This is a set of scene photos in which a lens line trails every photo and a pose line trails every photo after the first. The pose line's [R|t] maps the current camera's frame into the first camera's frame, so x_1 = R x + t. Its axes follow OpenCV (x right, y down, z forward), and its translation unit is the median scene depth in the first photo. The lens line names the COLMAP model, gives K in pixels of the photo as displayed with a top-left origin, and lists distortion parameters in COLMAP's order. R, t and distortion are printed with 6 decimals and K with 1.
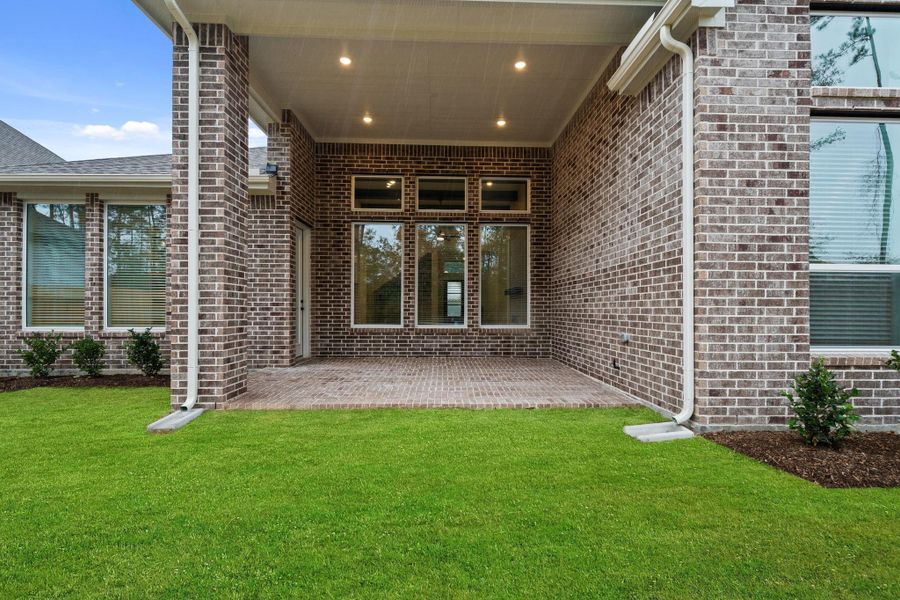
lens RADIAL K [[411.6, 0, 452.8], [0, 411.6, 306.1], [0, 0, 1]] dist [0.000400, 0.000405]
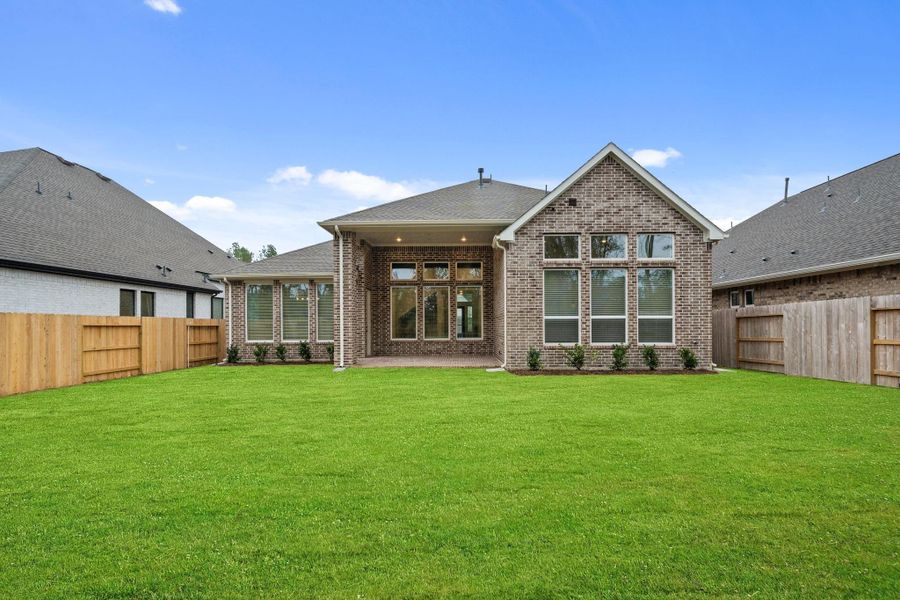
lens RADIAL K [[407.4, 0, 451.0], [0, 407.4, 310.2], [0, 0, 1]] dist [0.001806, 0.000536]
pose [[0.998706, -0.011314, -0.049577, 0.181971], [0.009775, 0.999467, -0.031160, -0.035470], [0.049903, 0.030635, 0.998284, -1.227227]]
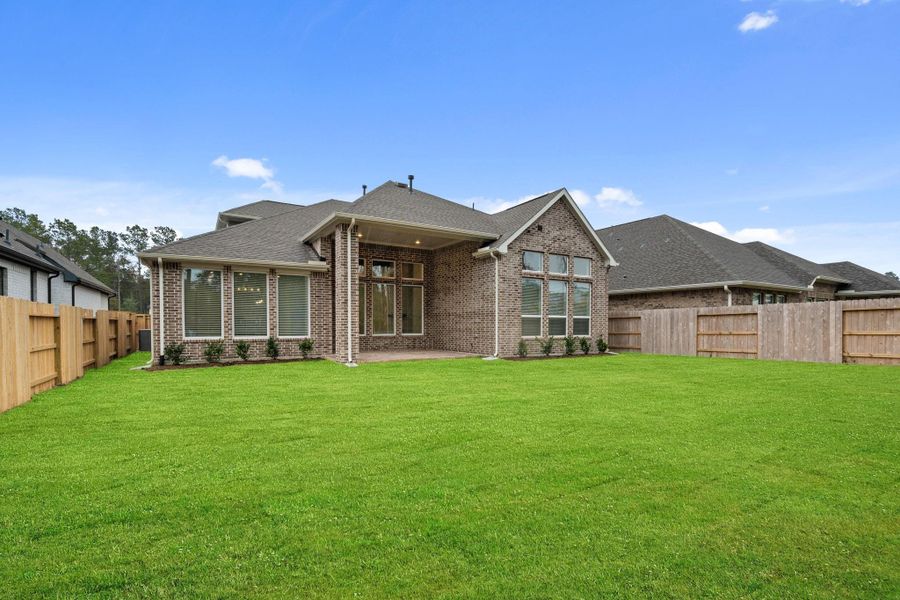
lens RADIAL K [[411.6, 0, 452.8], [0, 411.6, 306.1], [0, 0, 1]] dist [0.000400, 0.000405]
pose [[0.873147, 0.019394, 0.487071, -0.953548], [-0.003558, 0.999435, -0.033417, -0.031885], [-0.487444, 0.027445, 0.872723, -1.235275]]
